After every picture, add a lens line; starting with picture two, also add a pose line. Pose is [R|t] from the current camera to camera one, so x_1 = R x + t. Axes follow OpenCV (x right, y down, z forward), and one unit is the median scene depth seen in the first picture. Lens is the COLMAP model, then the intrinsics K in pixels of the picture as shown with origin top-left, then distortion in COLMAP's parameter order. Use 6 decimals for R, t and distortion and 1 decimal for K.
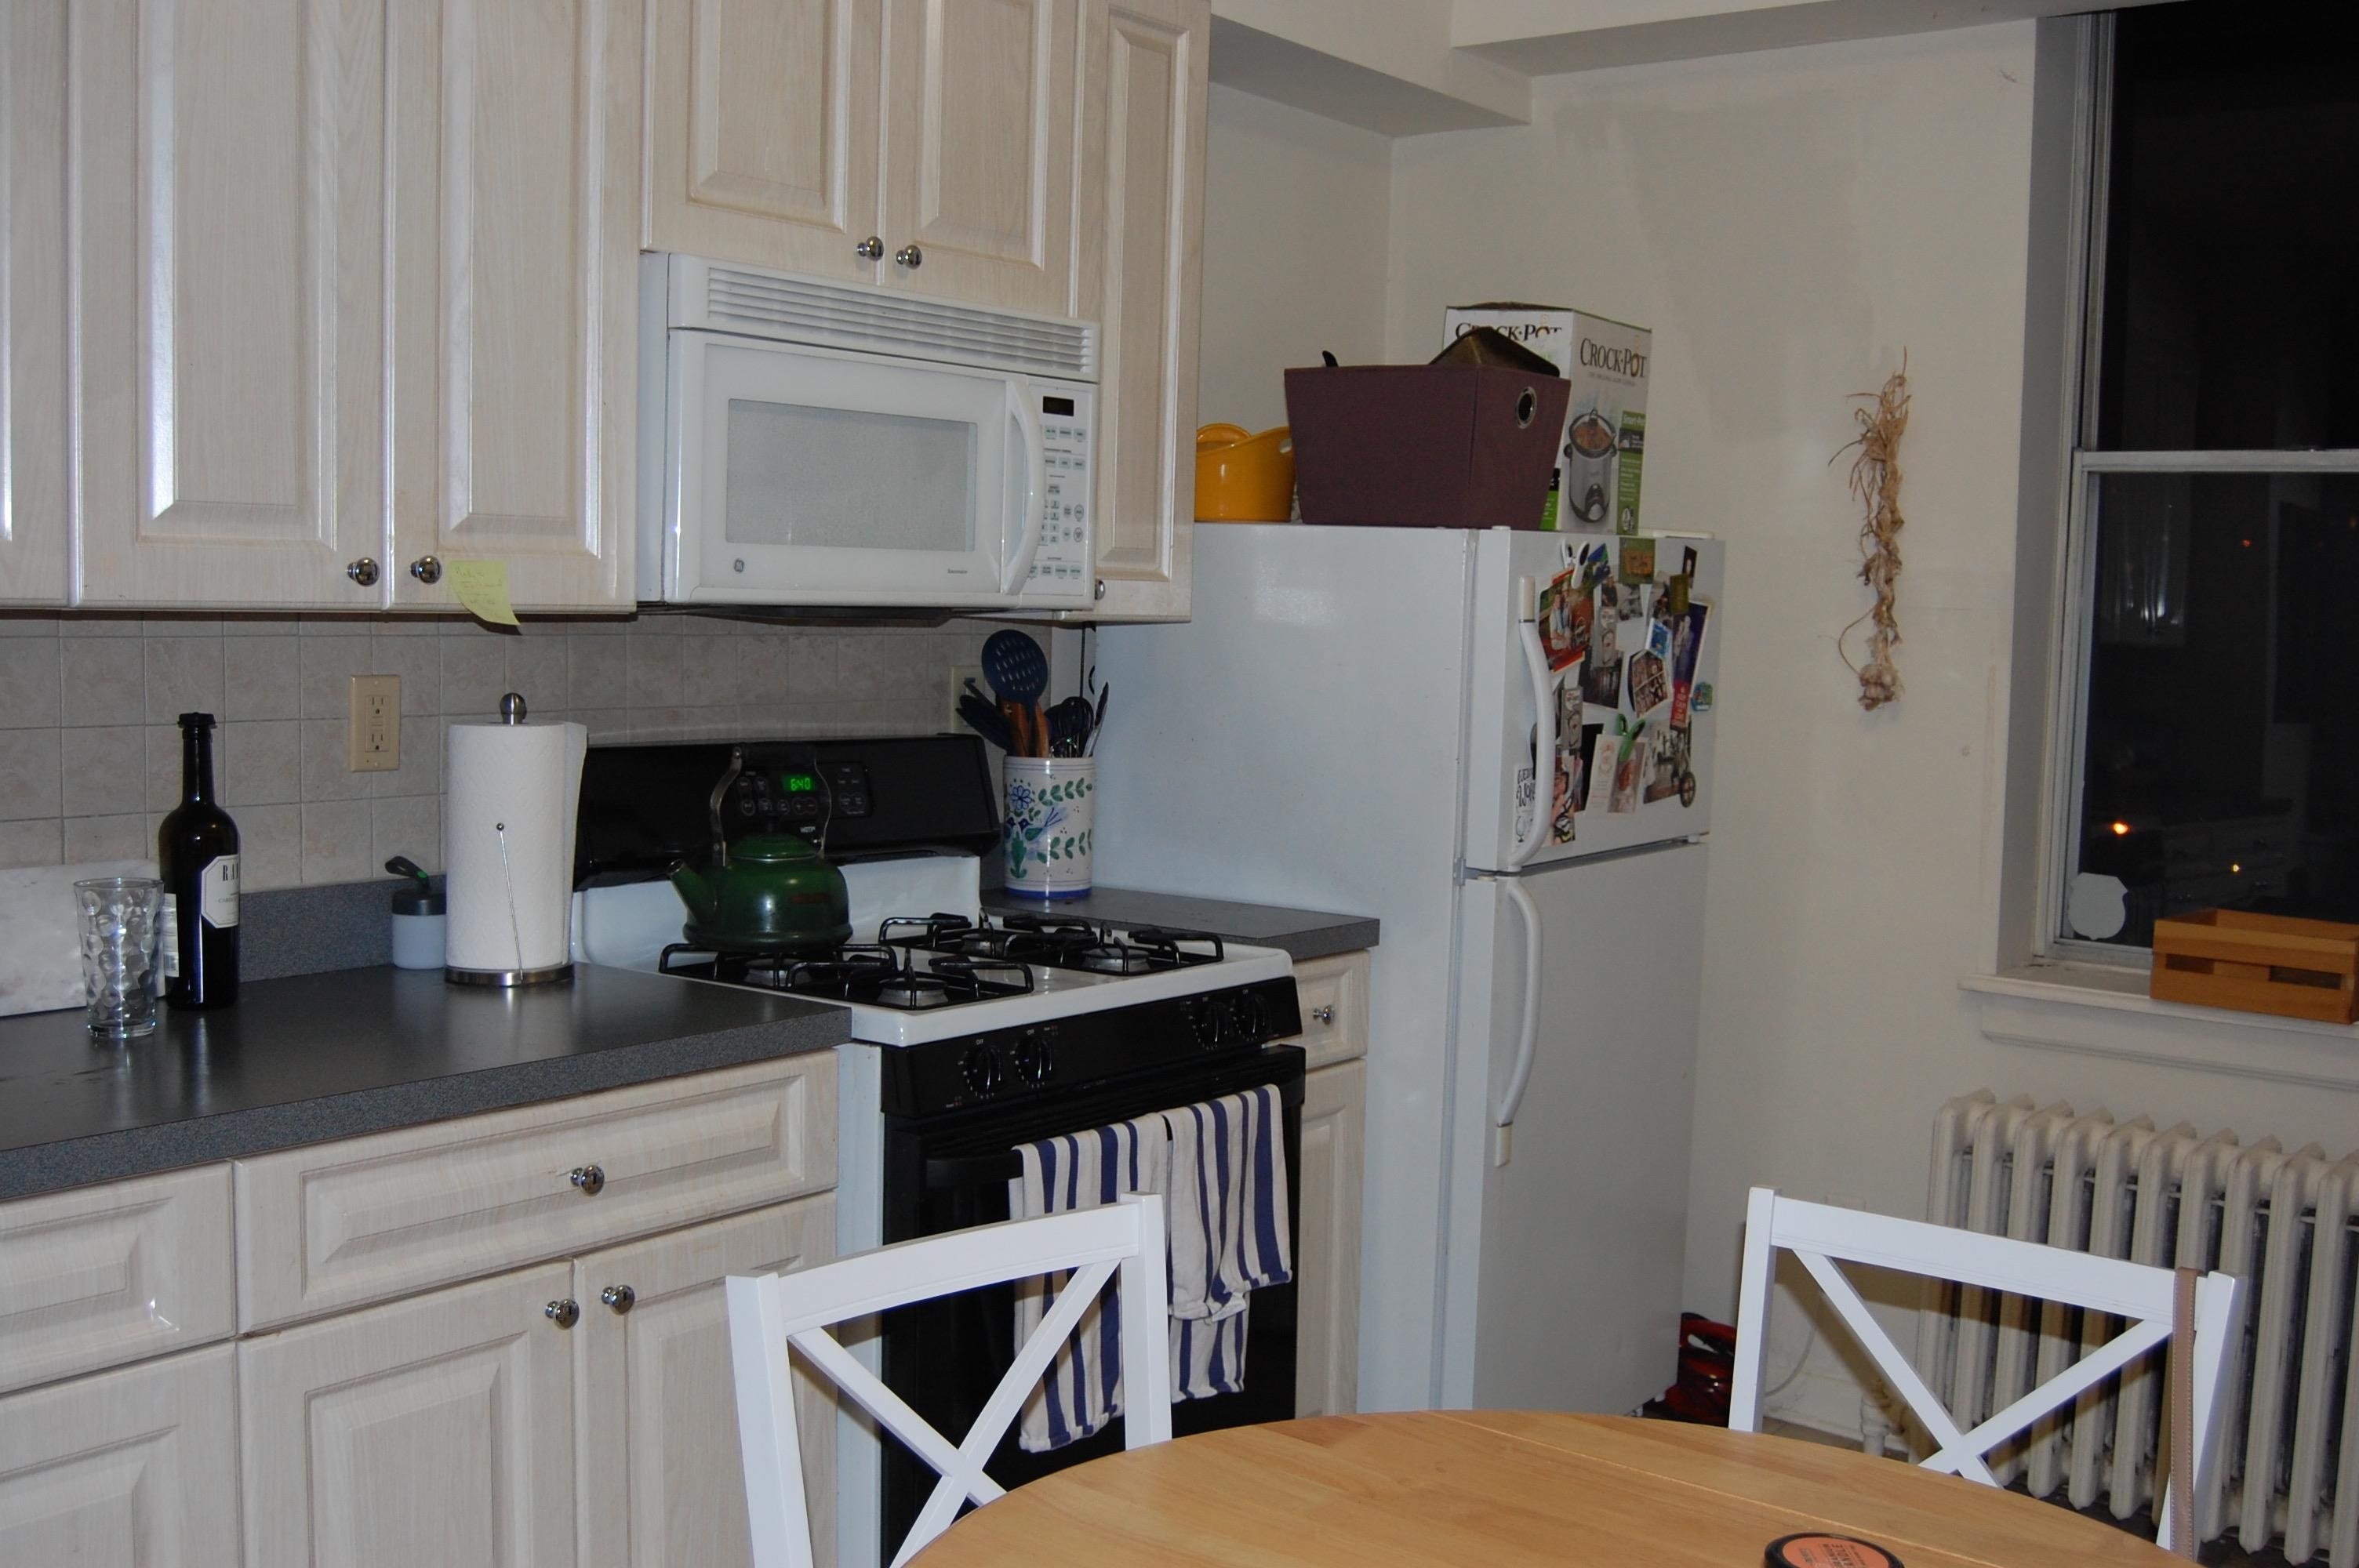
lens RADIAL K [[2472.0, 0, 1177.5], [0, 2472.0, 793.5], [0, 0, 1]] dist [-0.017953, 0.000000]
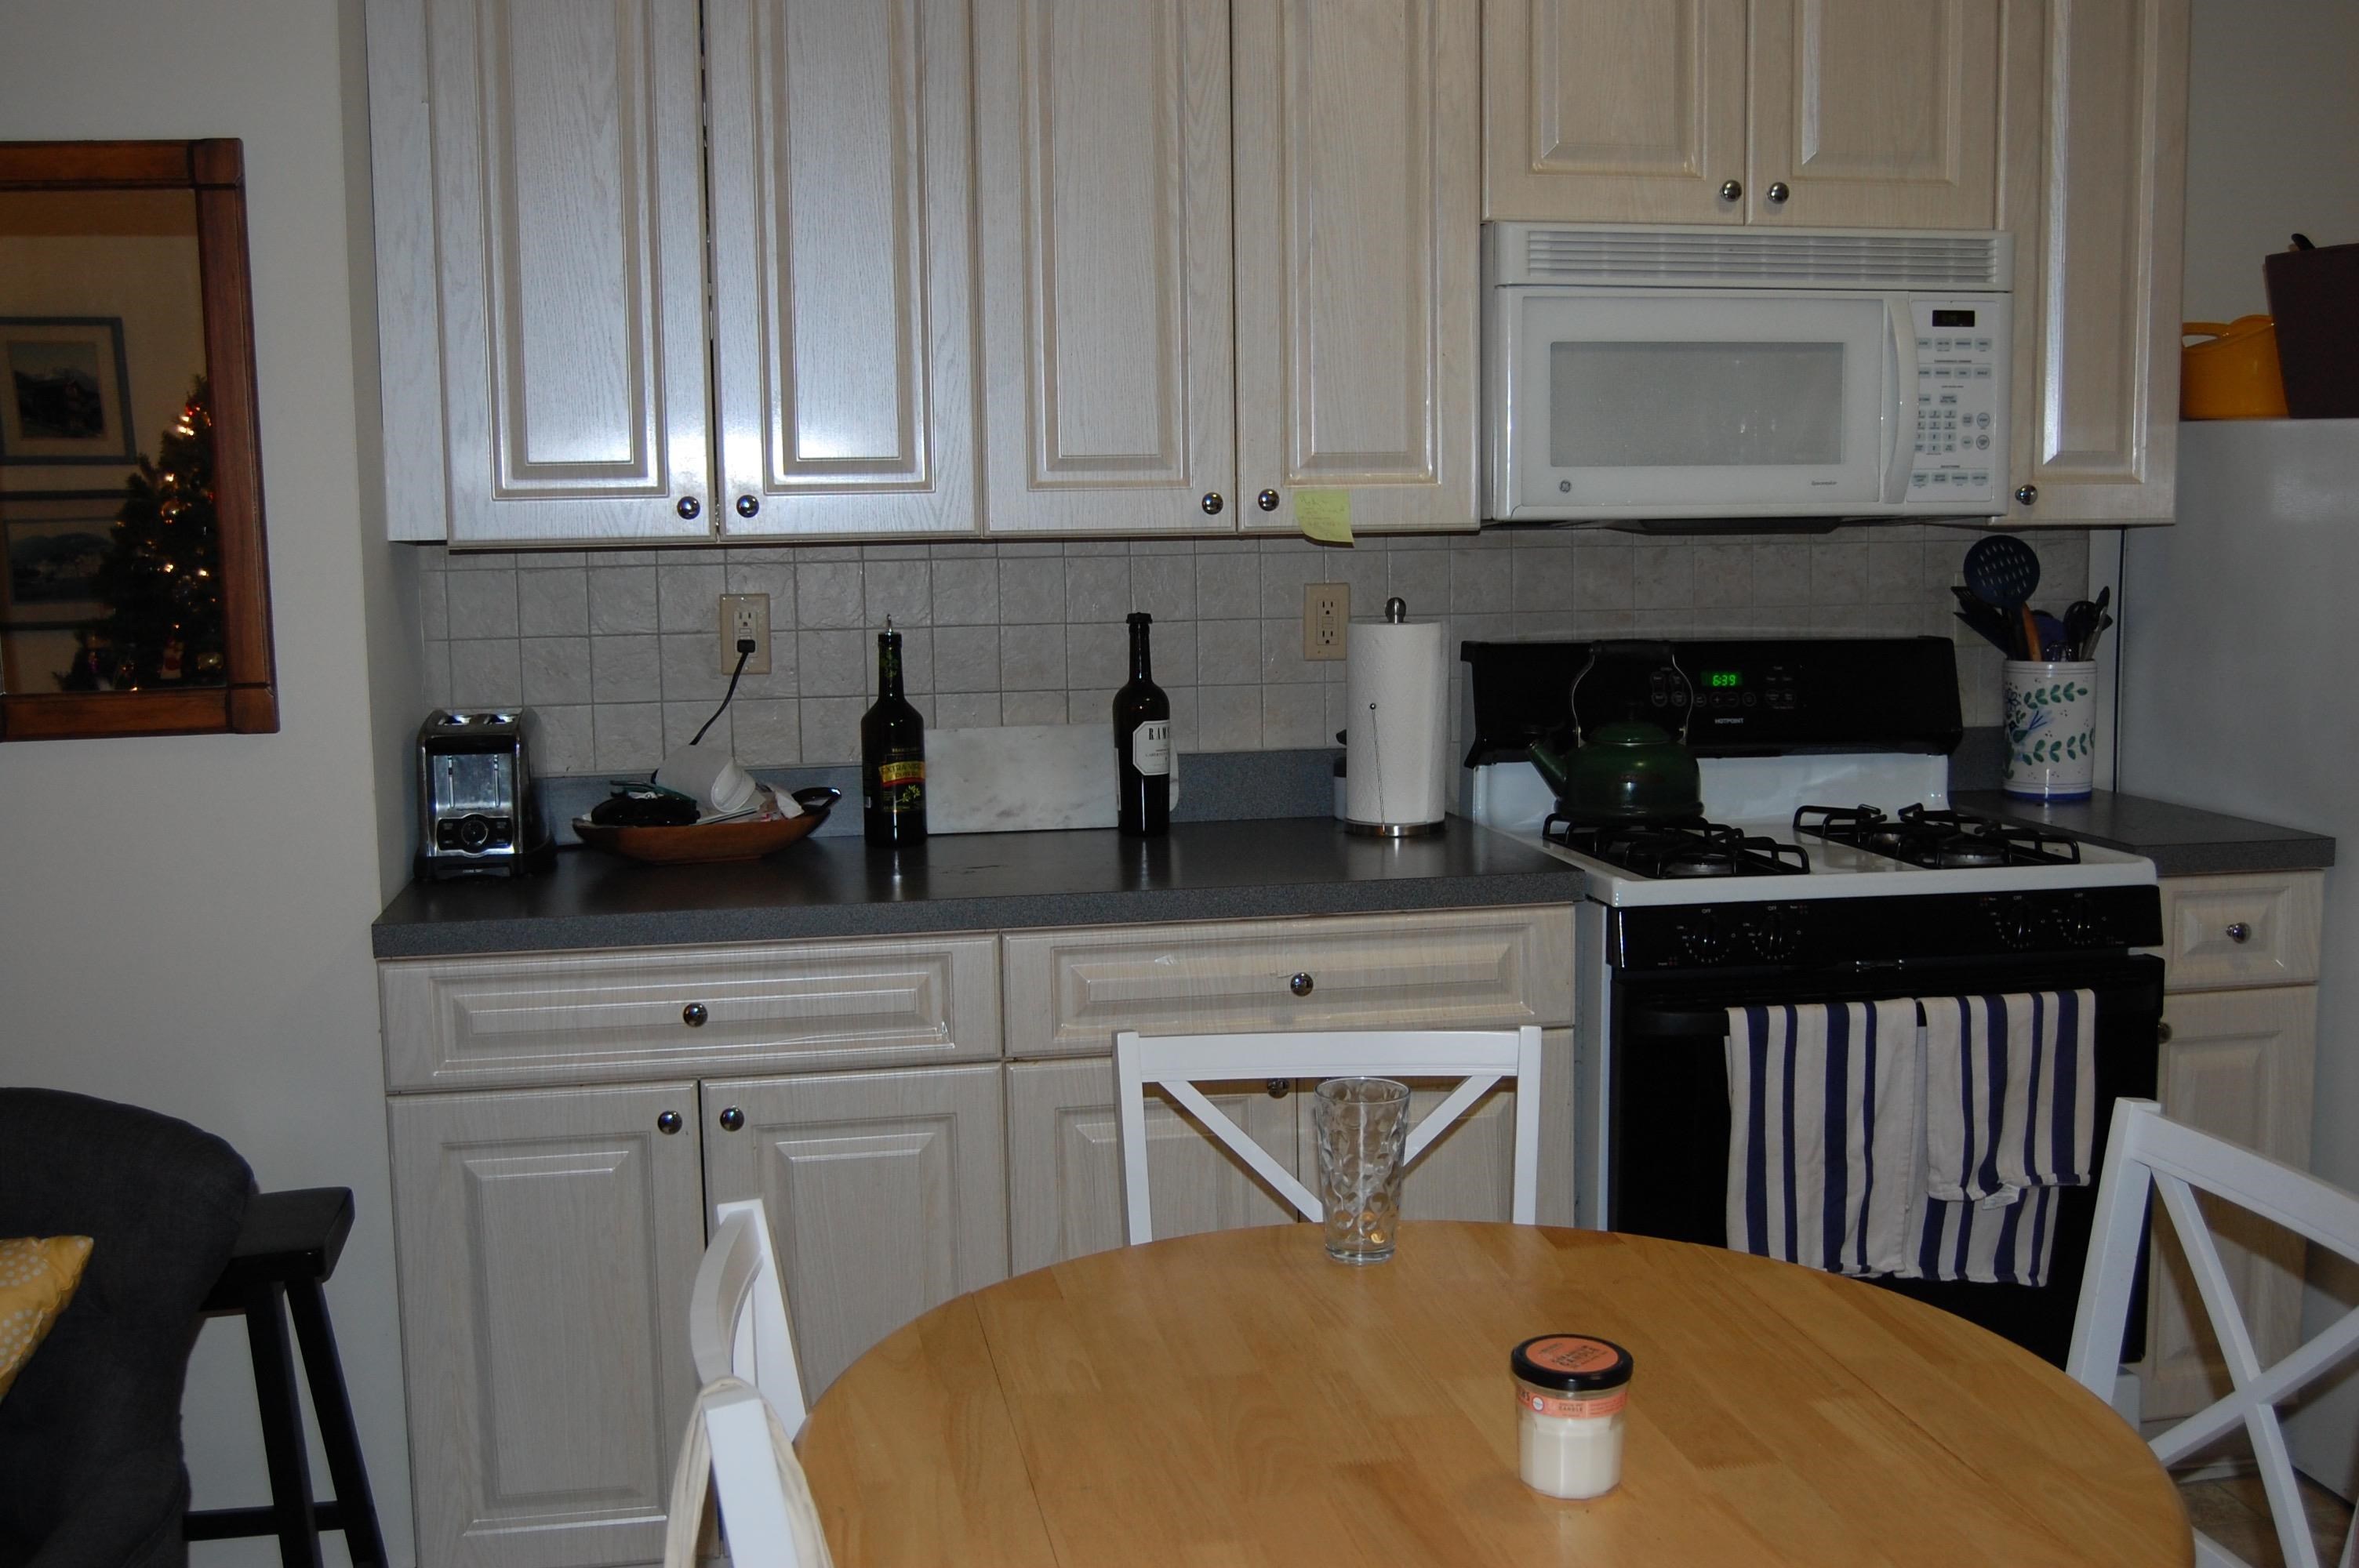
lens RADIAL K [[2472.0, 0, 1182.2], [0, 2472.0, 785.0], [0, 0, 1]] dist [-0.017953, 0.000000]
pose [[0.752206, 0.046735, -0.657268, 0.431570], [-0.024969, 0.998787, 0.042443, 0.002505], [0.658454, -0.015514, 0.752461, 0.010322]]
